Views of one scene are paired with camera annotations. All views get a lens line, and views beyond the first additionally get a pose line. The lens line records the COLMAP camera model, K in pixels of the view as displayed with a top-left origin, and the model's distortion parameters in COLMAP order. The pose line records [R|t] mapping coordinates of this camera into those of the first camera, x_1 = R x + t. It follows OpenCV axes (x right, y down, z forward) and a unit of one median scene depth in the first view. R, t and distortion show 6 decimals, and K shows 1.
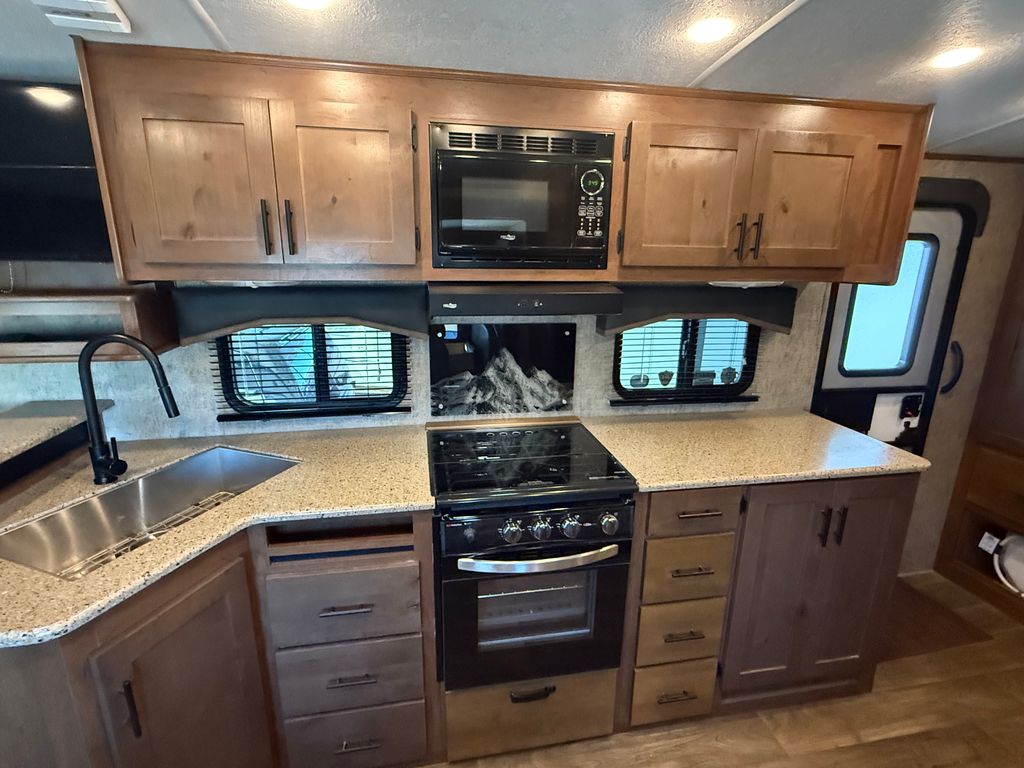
lens RADIAL K [[507.4, 0, 512.4], [0, 507.4, 381.9], [0, 0, 1]] dist [-0.000672, 0.000207]
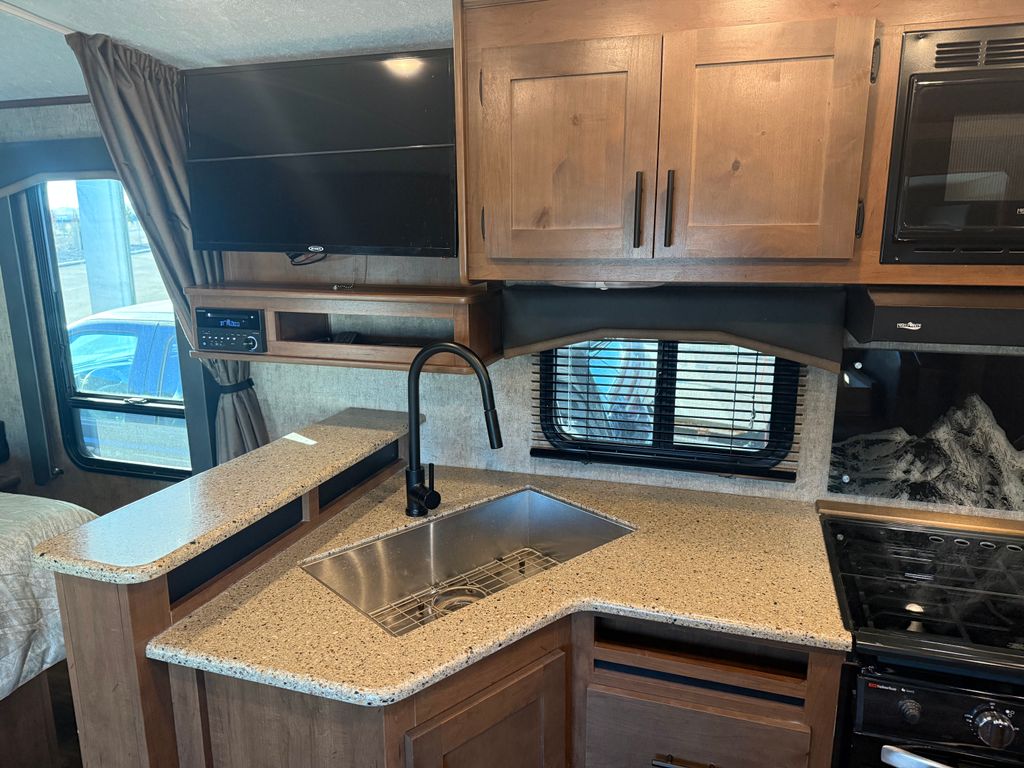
lens RADIAL K [[720.9, 0, 510.8], [0, 720.9, 388.2], [0, 0, 1]] dist [0.036877, -0.041478]
pose [[0.872158, 0.085111, -0.481765, -0.105134], [-0.101544, 0.994798, -0.008082, -0.018129], [0.478571, 0.055969, 0.876263, 0.009797]]
